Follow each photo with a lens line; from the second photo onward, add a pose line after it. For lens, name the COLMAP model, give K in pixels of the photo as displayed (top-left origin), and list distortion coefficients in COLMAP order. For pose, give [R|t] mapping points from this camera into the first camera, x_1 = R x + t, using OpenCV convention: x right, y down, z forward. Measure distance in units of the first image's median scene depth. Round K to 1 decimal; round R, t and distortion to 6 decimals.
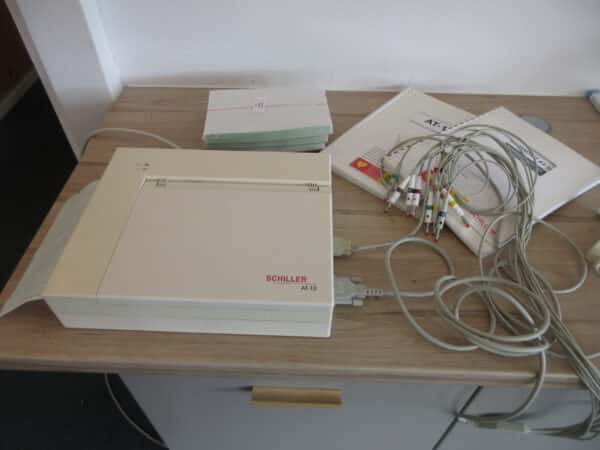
lens RADIAL K [[444.5, 0, 299.2], [0, 444.5, 216.9], [0, 0, 1]] dist [0.002168, 0.003252]
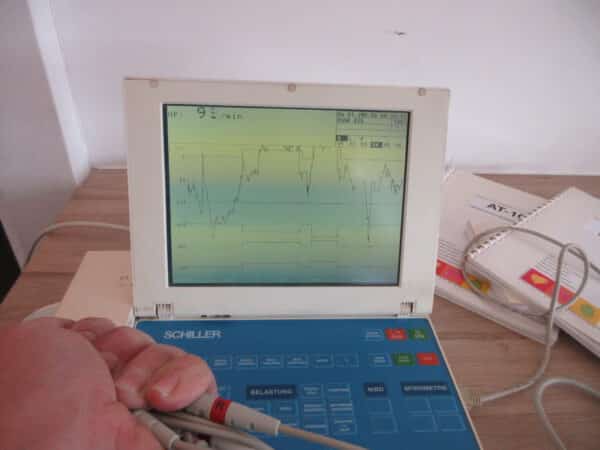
lens RADIAL K [[436.5, 0, 300.0], [0, 436.5, 225.0], [0, 0, 1]] dist [-0.009020, 0.003002]
pose [[0.994003, -0.019511, 0.107594, -0.151732], [0.038966, 0.982561, -0.181813, -0.058968], [-0.102170, 0.184915, 0.977429, 0.309449]]
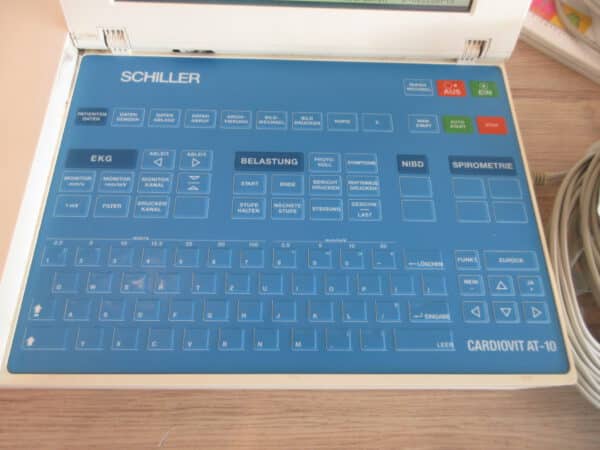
lens RADIAL K [[436.5, 0, 300.0], [0, 436.5, 225.0], [0, 0, 1]] dist [-0.009020, 0.003002]
pose [[0.998880, -0.023418, 0.041103, -0.128305], [0.006622, 0.929537, 0.368670, -0.049670], [-0.046841, -0.367985, 0.928651, 0.454444]]
